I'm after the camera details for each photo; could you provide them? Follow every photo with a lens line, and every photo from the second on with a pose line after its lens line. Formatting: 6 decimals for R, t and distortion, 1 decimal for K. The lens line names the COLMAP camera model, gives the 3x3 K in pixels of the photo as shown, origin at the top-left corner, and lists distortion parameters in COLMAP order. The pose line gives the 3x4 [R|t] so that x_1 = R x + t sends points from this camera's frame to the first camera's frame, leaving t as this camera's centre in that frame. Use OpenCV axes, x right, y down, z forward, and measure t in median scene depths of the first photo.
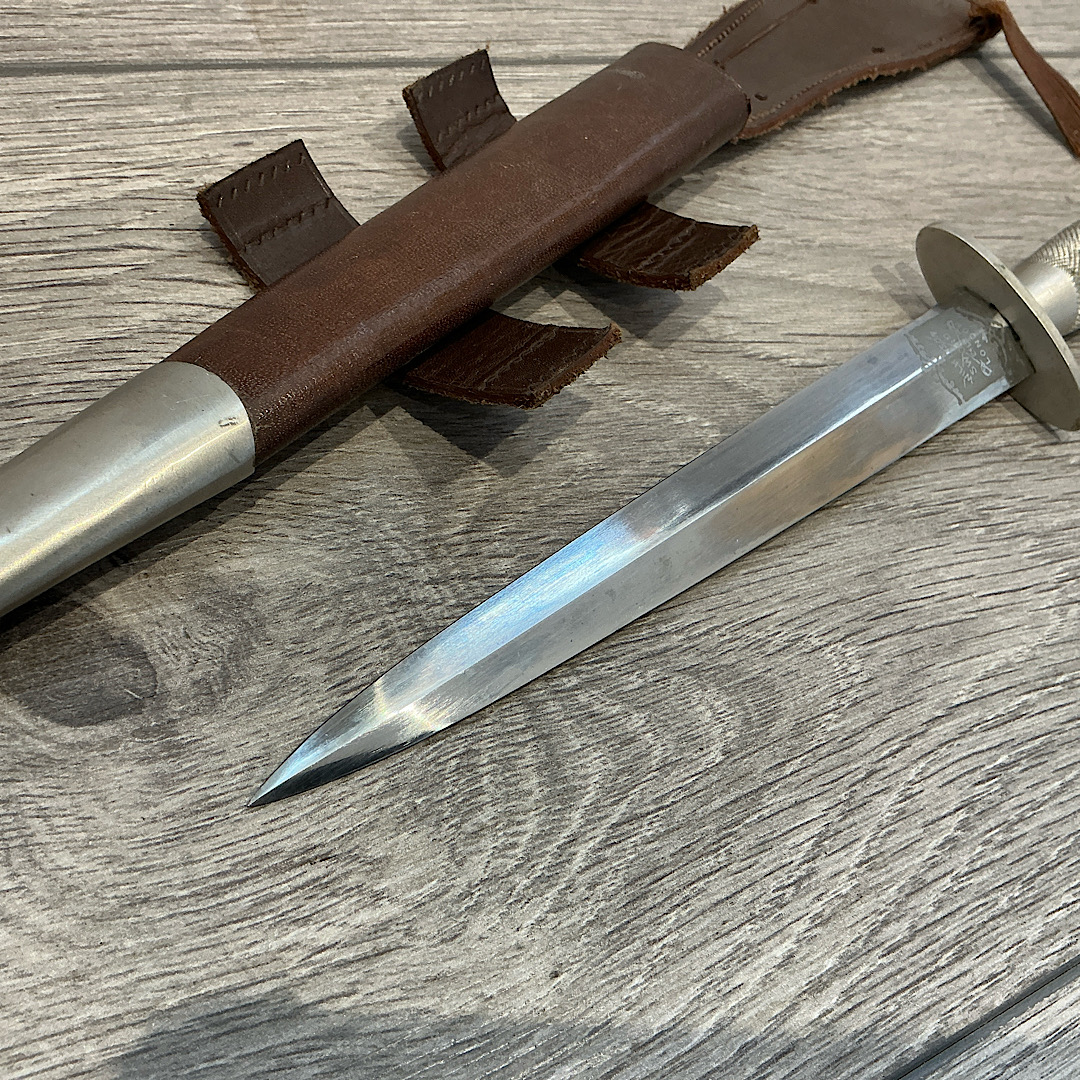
lens RADIAL K [[1205.3, 0, 538.8], [0, 1205.3, 538.4], [0, 0, 1]] dist [0.149766, -0.360190]
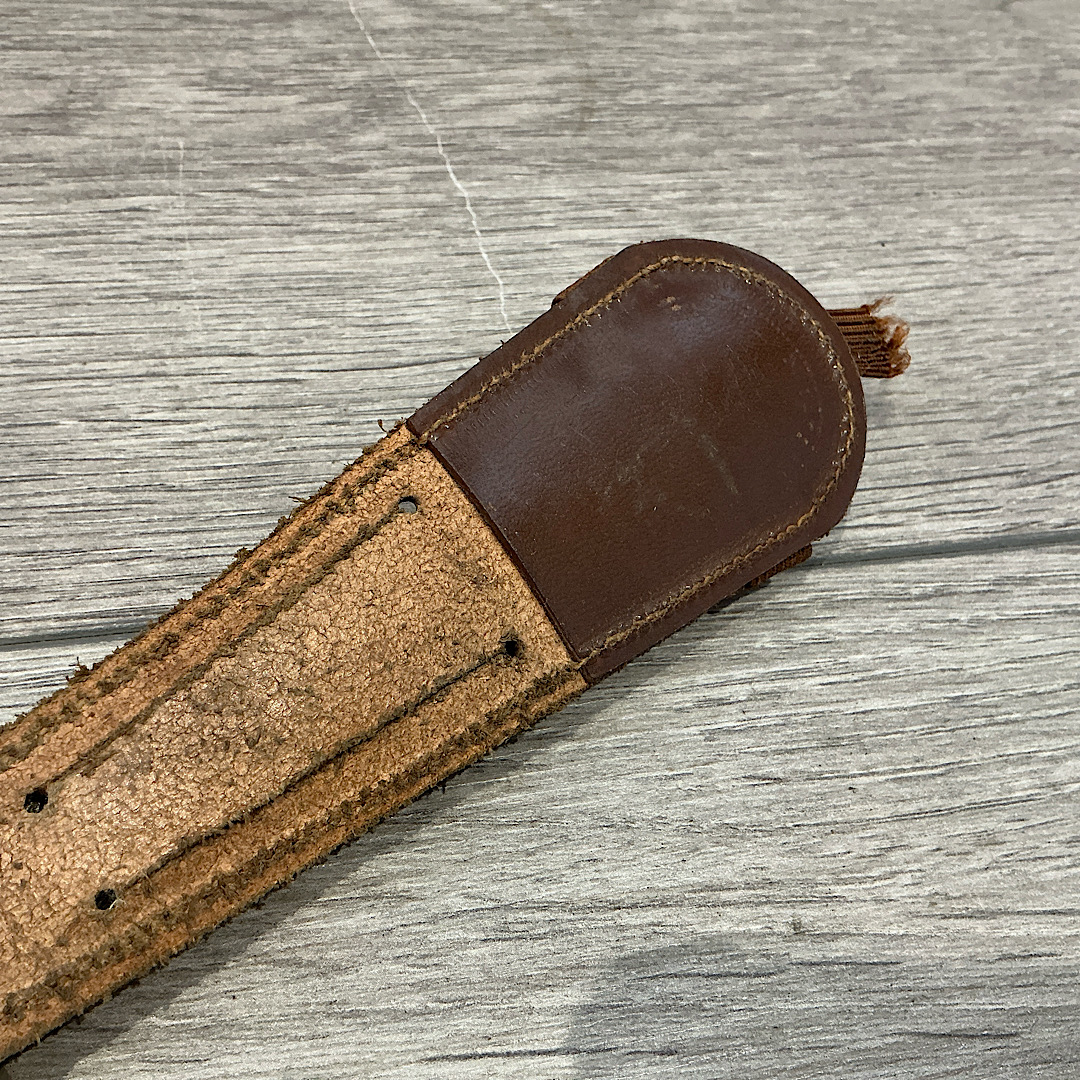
lens RADIAL K [[1205.3, 0, 538.8], [0, 1205.3, 538.4], [0, 0, 1]] dist [0.149766, -0.360190]
pose [[0.949681, 0.108536, -0.293814, 0.766594], [-0.123927, 0.991701, -0.034224, -0.675078], [0.287661, 0.068913, 0.955250, 0.775827]]
